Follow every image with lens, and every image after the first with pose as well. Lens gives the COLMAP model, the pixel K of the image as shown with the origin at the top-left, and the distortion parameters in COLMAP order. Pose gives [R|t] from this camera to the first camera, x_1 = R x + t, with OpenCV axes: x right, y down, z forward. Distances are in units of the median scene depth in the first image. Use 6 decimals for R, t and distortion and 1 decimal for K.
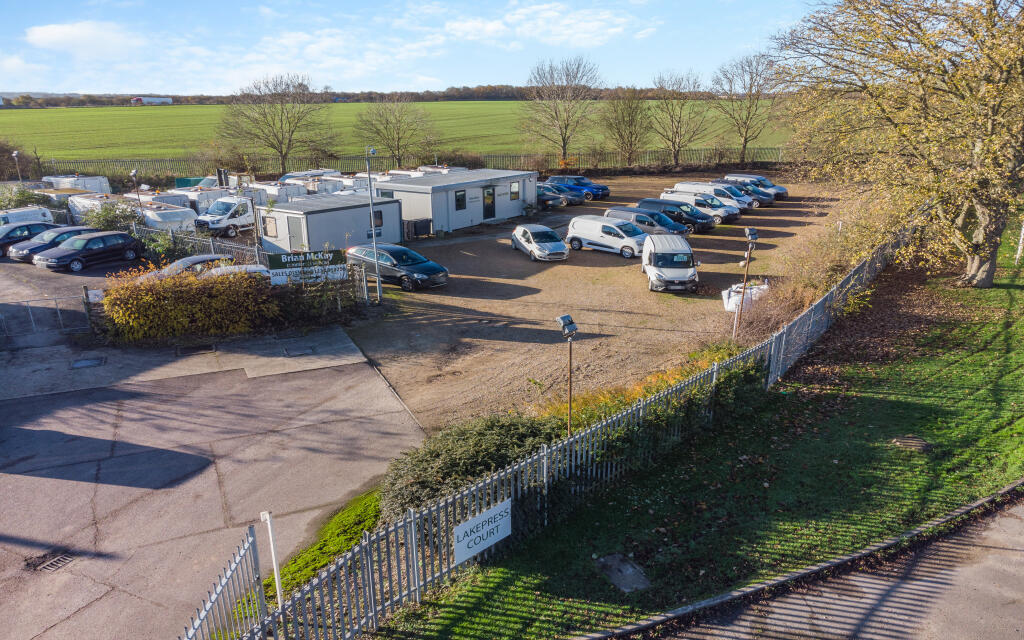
lens RADIAL K [[731.6, 0, 510.5], [0, 731.6, 328.1], [0, 0, 1]] dist [0.029327, -0.011223]
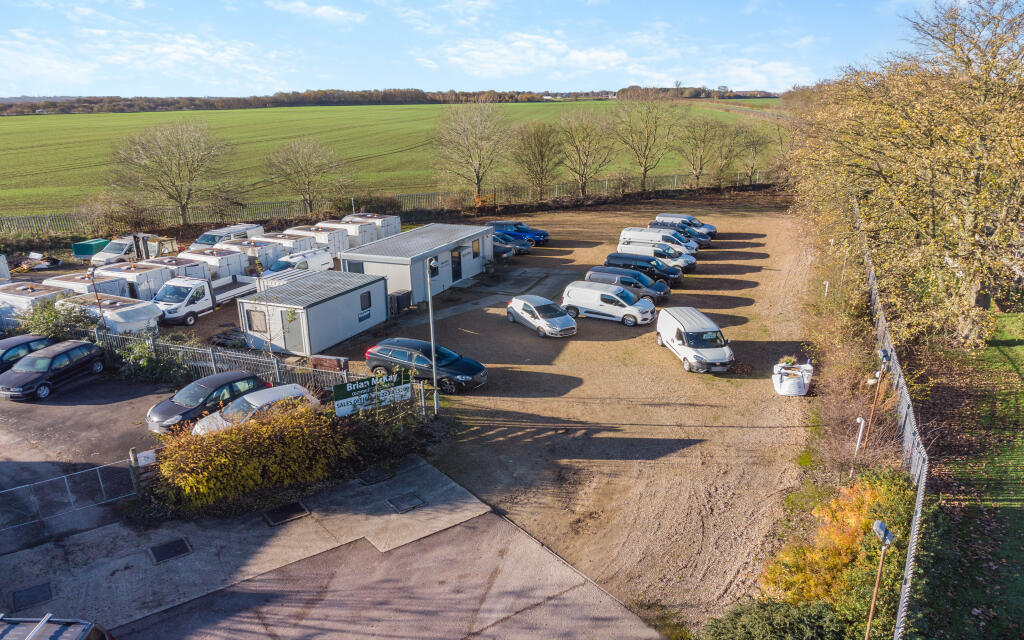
lens RADIAL K [[731.6, 0, 502.6], [0, 731.6, 316.0], [0, 0, 1]] dist [0.029327, -0.011223]
pose [[0.978589, -0.069056, 0.193896, -0.208087], [0.072747, 0.997279, -0.011972, -0.112184], [-0.192542, 0.025821, 0.980949, 0.050148]]
